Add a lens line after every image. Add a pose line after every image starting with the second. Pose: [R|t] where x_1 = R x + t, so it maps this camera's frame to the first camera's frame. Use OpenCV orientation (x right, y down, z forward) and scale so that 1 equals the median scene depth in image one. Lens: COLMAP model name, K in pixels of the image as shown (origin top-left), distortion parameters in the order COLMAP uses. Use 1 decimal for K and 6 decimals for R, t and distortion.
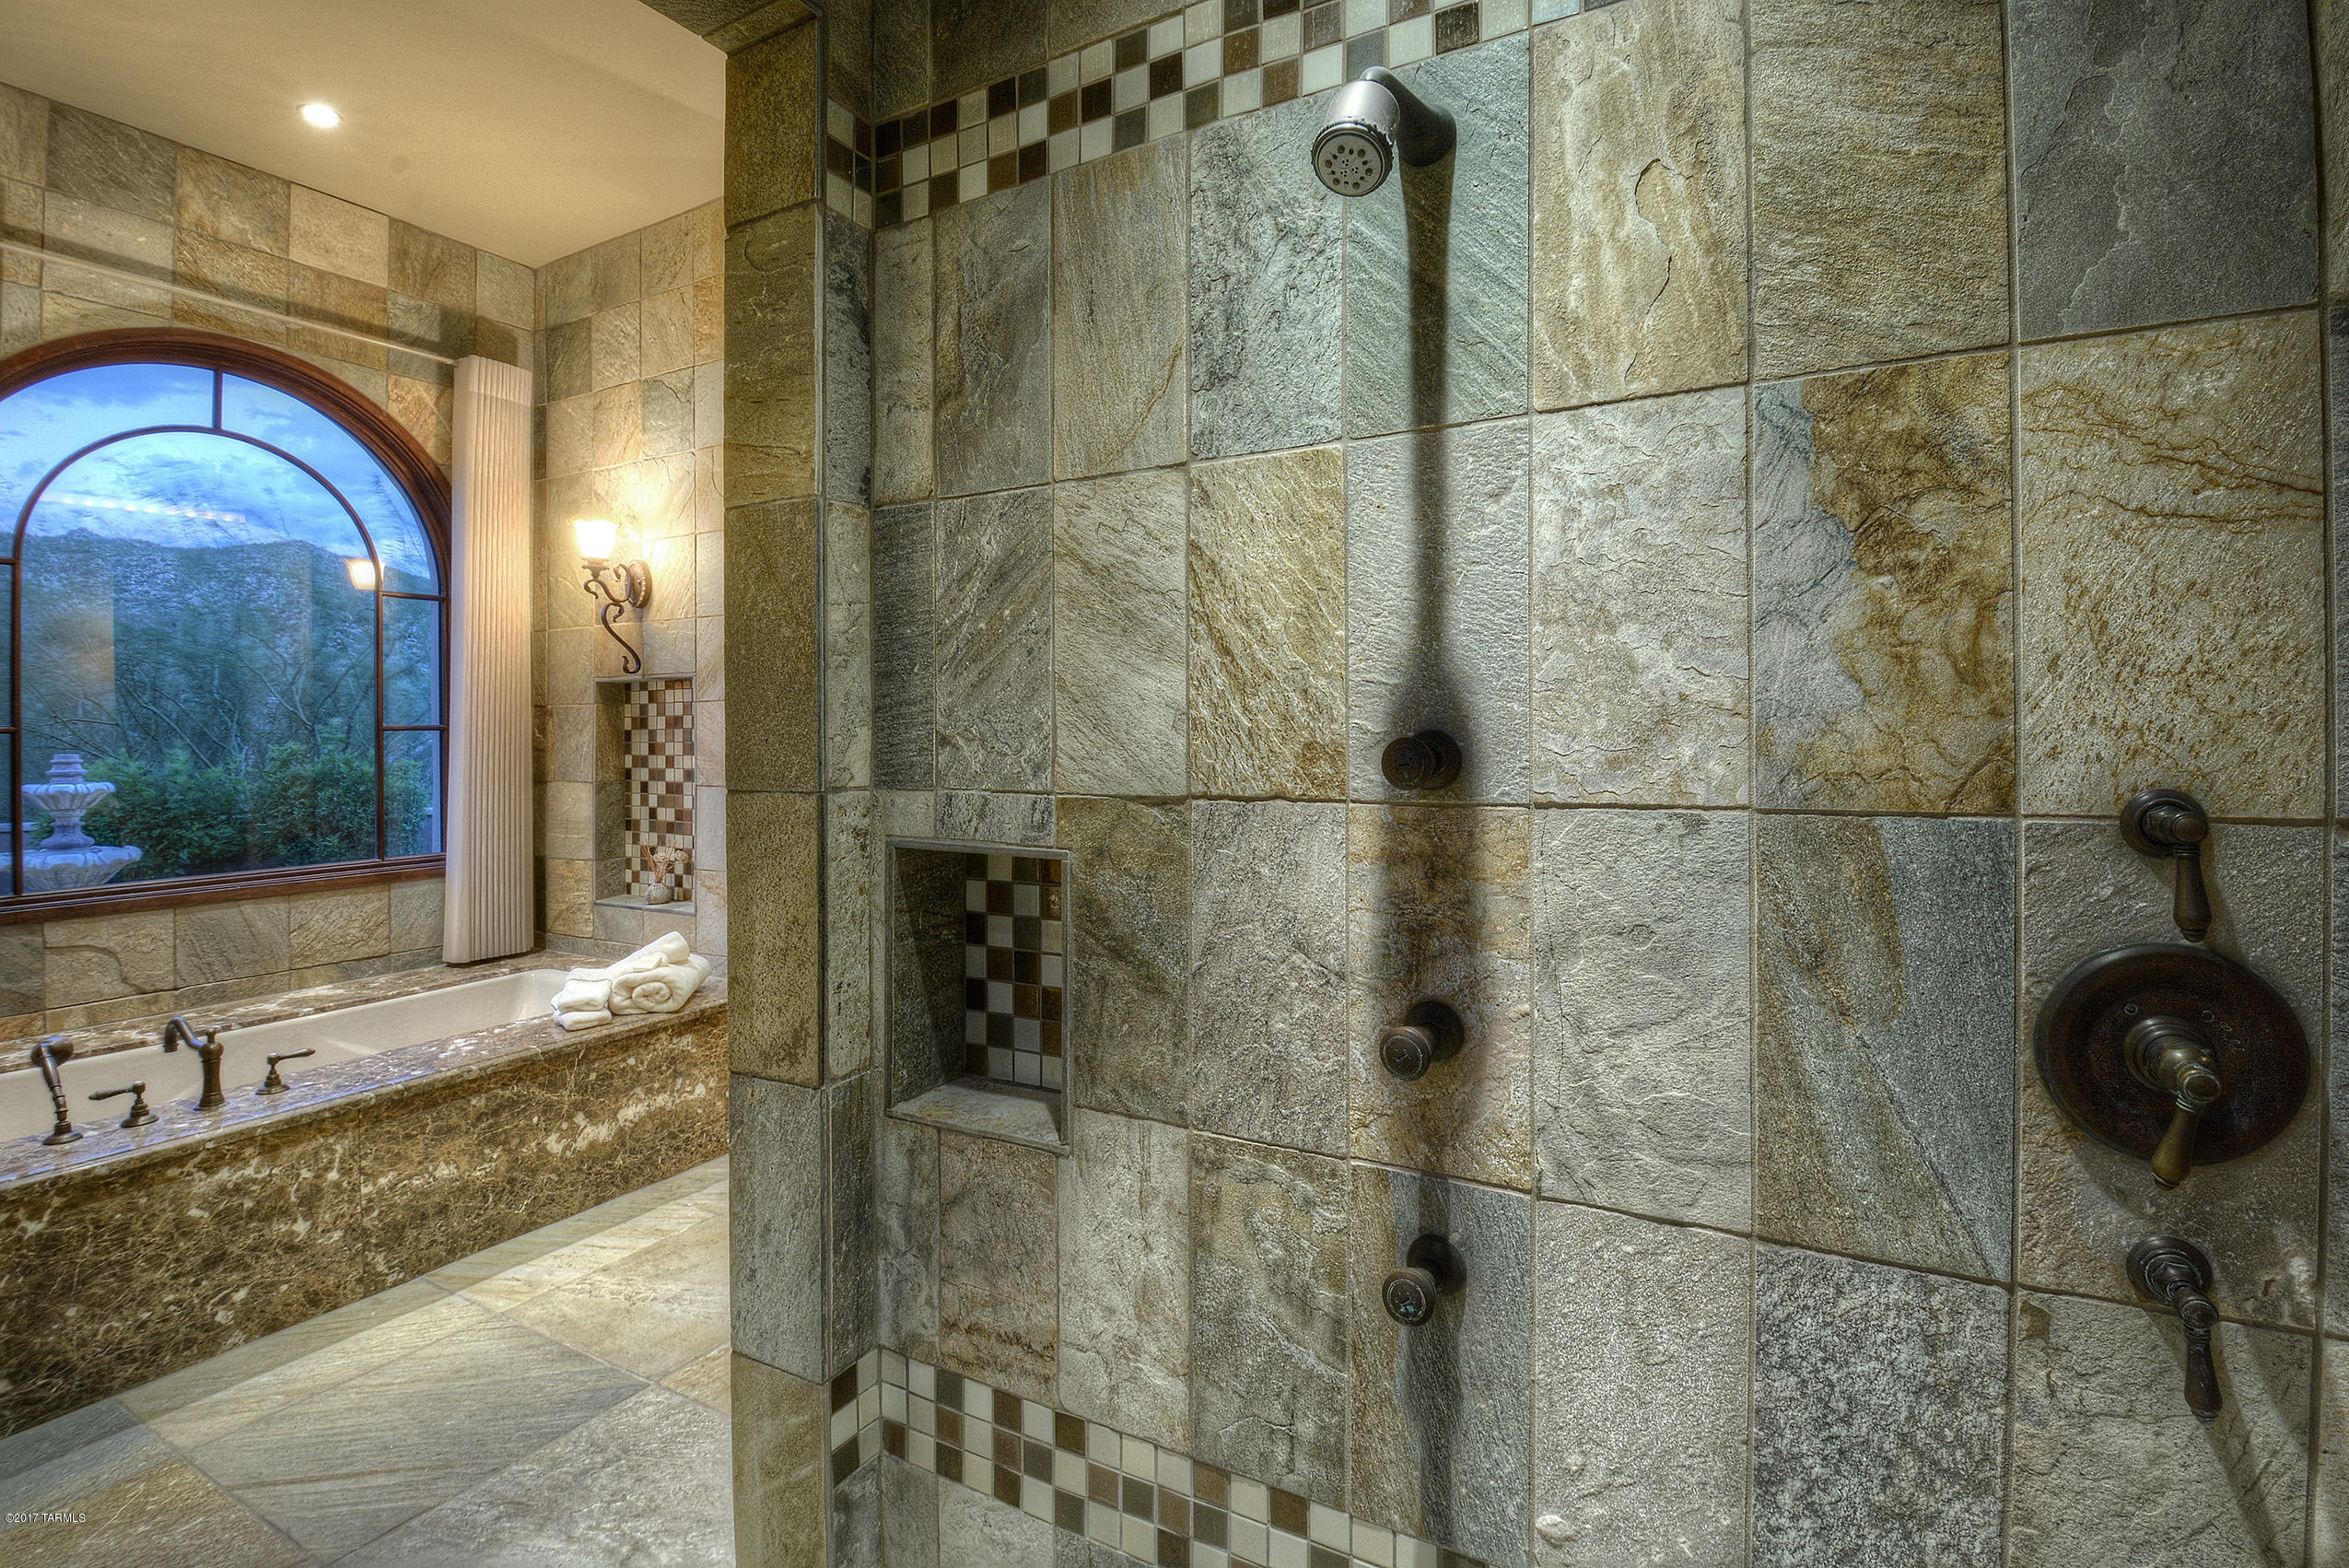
lens RADIAL K [[1093.4, 0, 1174.6], [0, 1093.4, 733.7], [0, 0, 1]] dist [-0.000521, -0.010861]
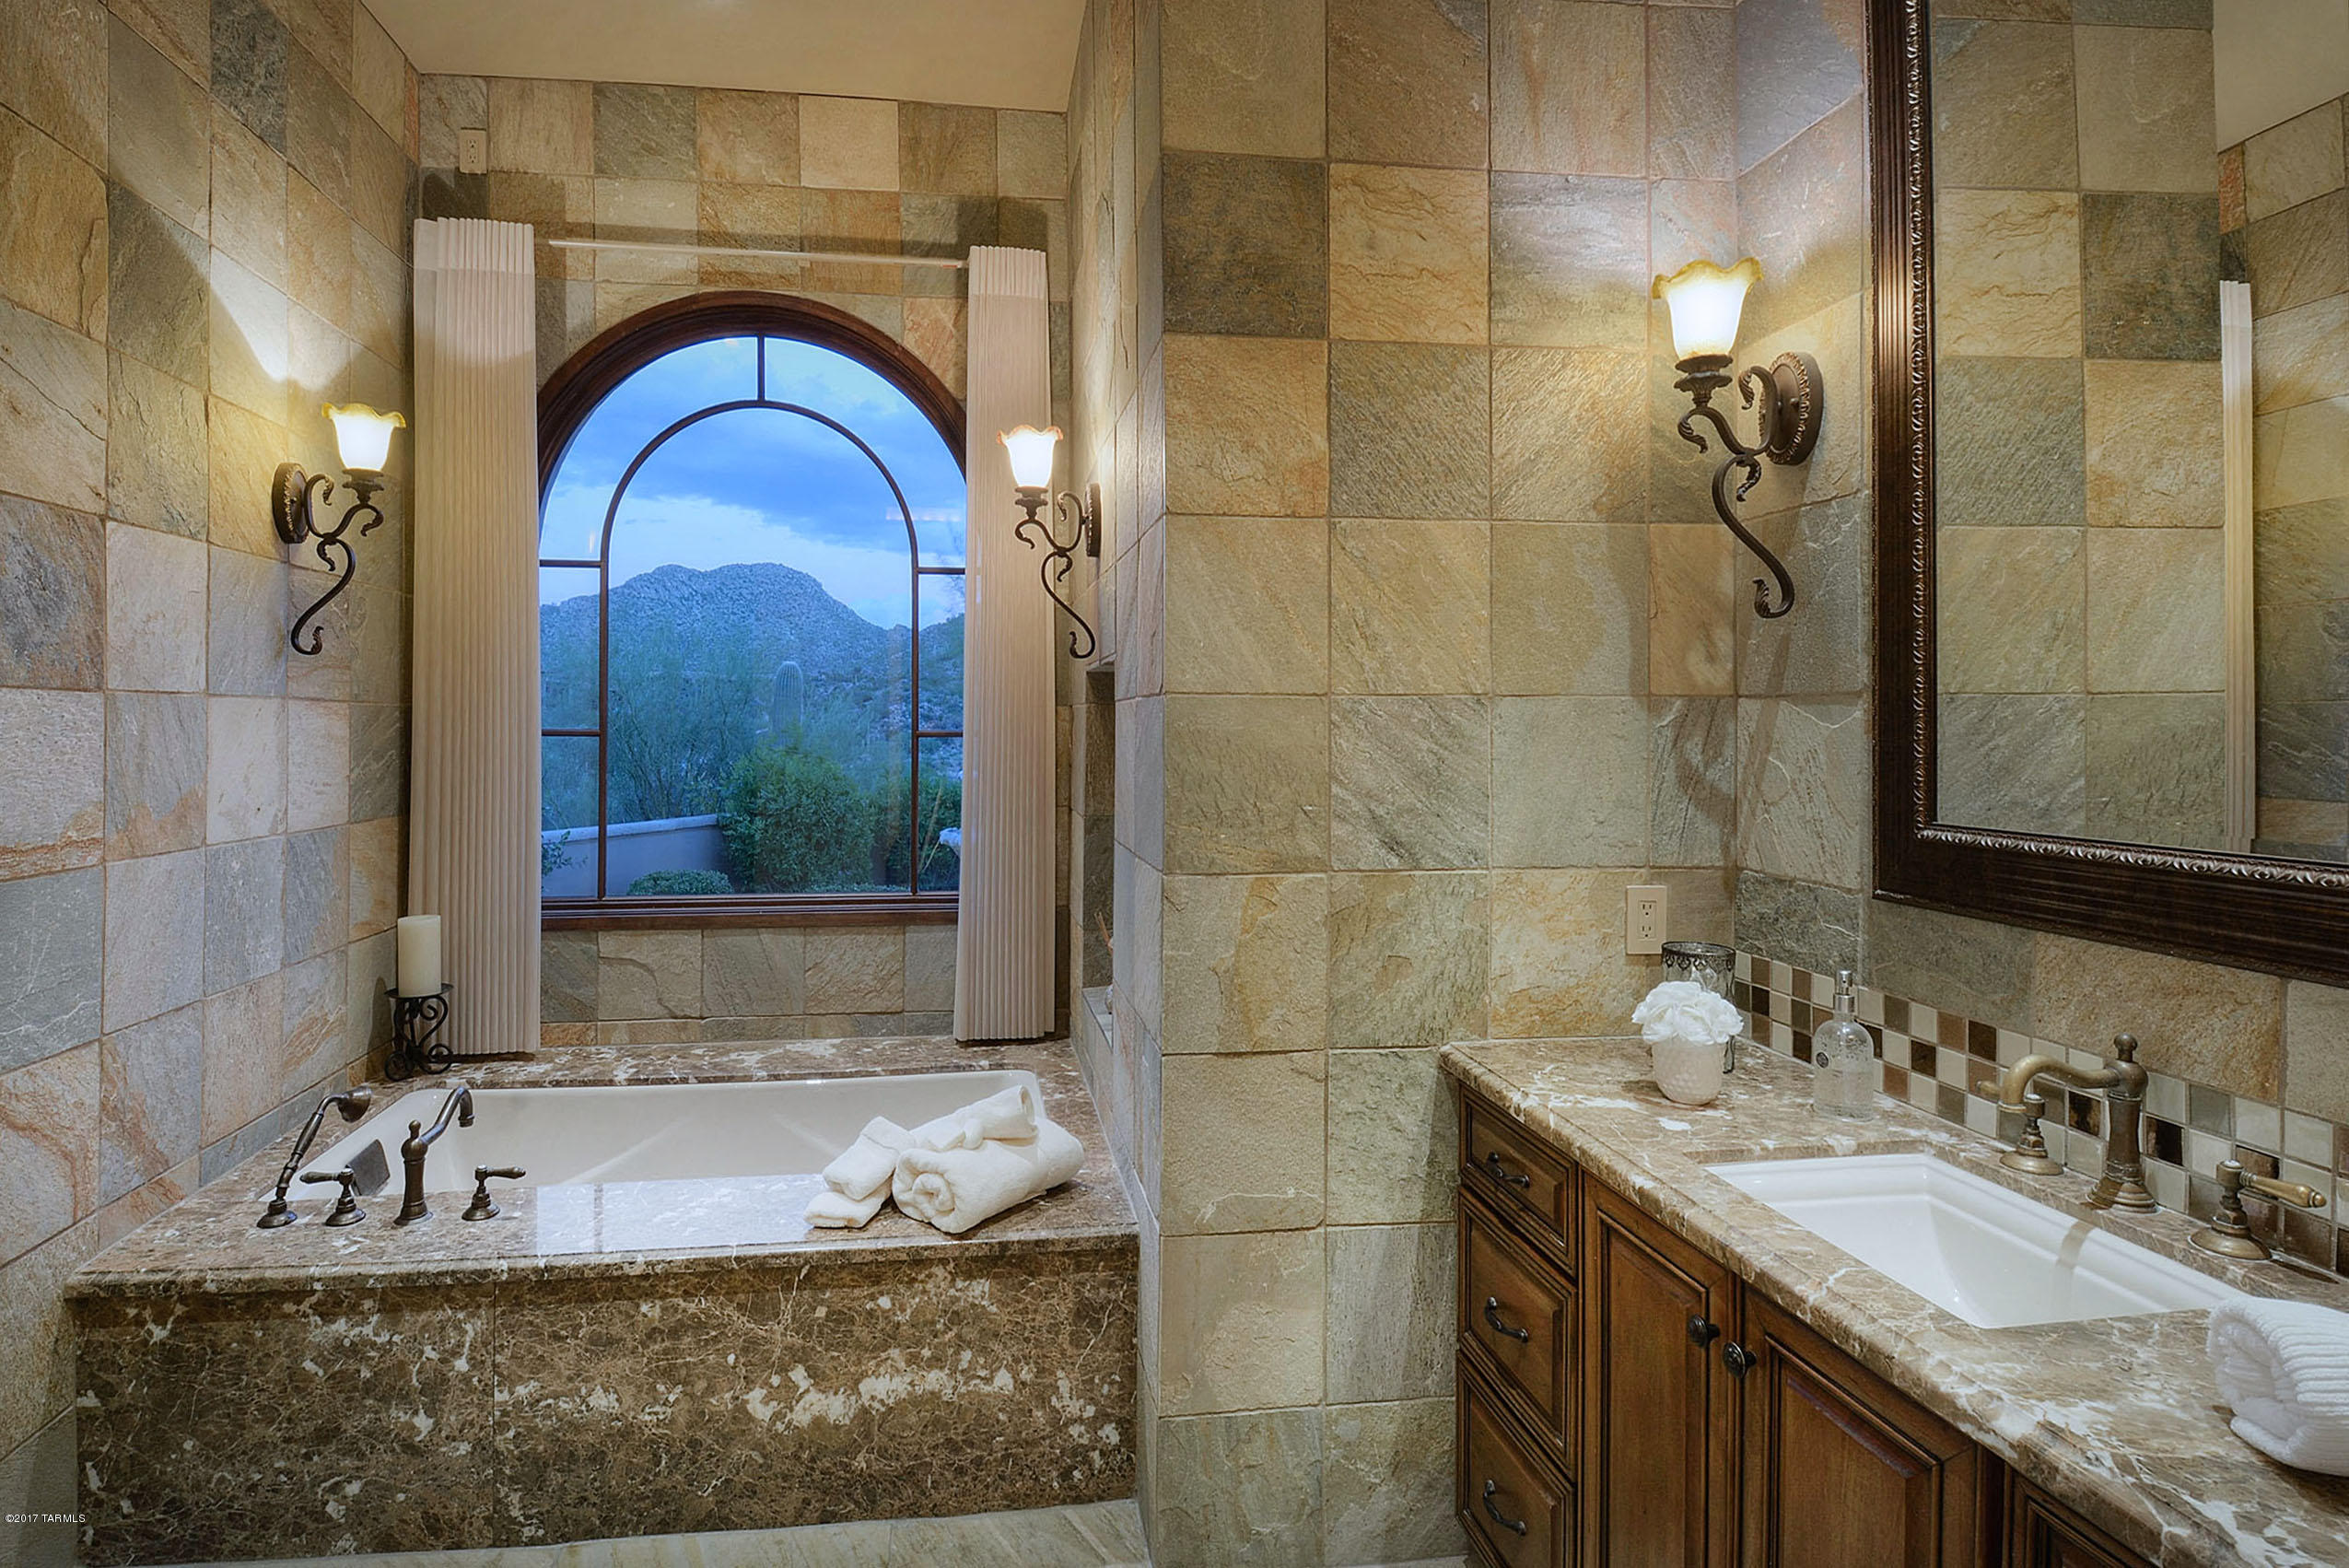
lens RADIAL K [[1181.4, 0, 1168.1], [0, 1181.4, 717.9], [0, 0, 1]] dist [0.002243, -0.017185]
pose [[0.634124, 0.007797, -0.773192, 0.105835], [-0.011266, 0.999936, 0.000844, -0.025242], [0.773150, 0.008176, 0.634171, 0.736810]]
